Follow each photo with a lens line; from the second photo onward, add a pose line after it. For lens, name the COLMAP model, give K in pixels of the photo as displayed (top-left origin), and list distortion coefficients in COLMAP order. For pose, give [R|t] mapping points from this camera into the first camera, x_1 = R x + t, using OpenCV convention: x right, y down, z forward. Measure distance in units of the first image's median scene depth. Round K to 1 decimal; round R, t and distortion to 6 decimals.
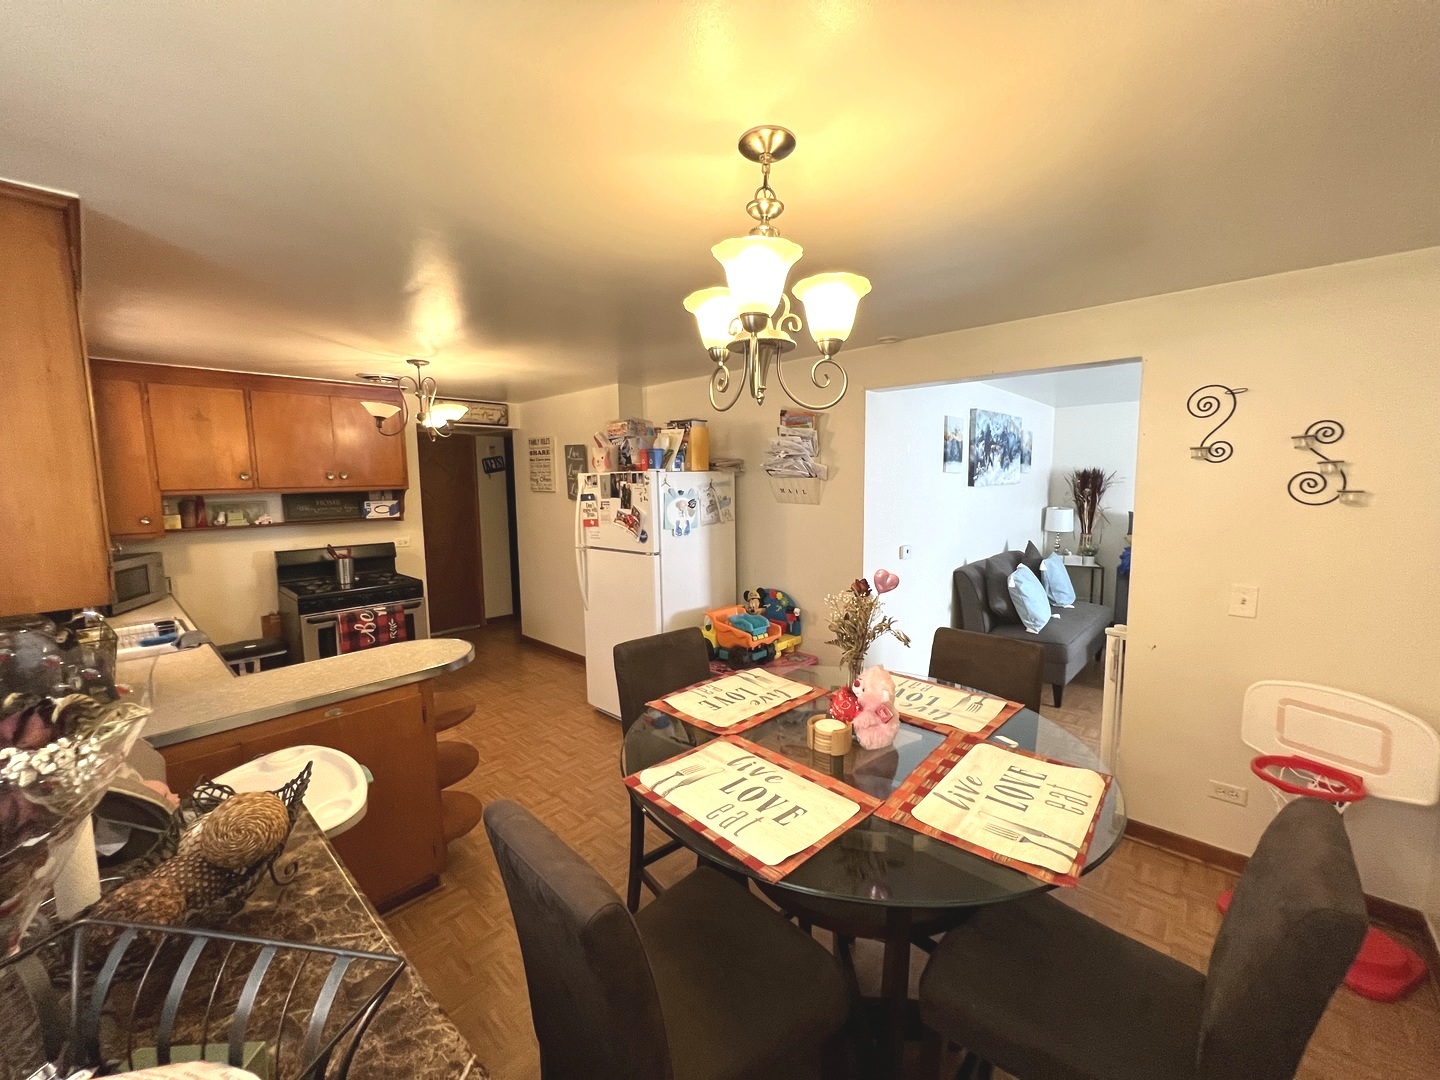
lens RADIAL K [[581.5, 0, 717.5], [0, 581.5, 537.7], [0, 0, 1]] dist [-0.002379, -0.000094]
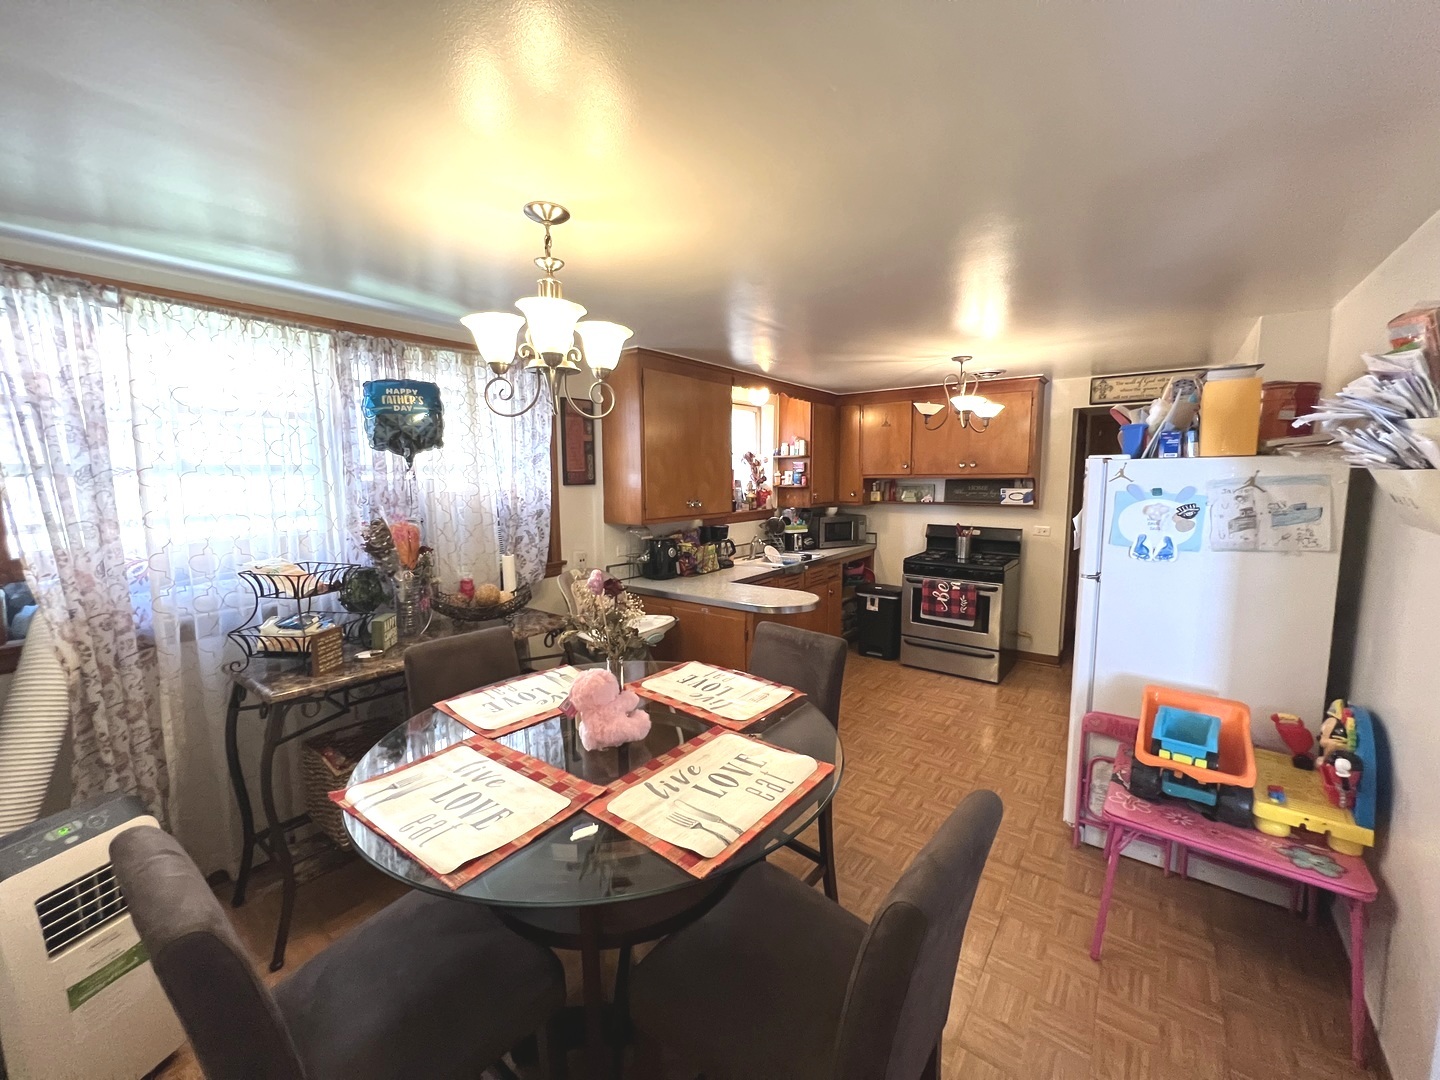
lens RADIAL K [[581.5, 0, 717.5], [0, 581.5, 537.7], [0, 0, 1]] dist [-0.002379, -0.000094]
pose [[0.087396, 0.123362, -0.988506, 0.508933], [-0.098361, 0.988522, 0.114668, -0.051816], [0.991306, 0.087209, 0.098526, 0.451835]]
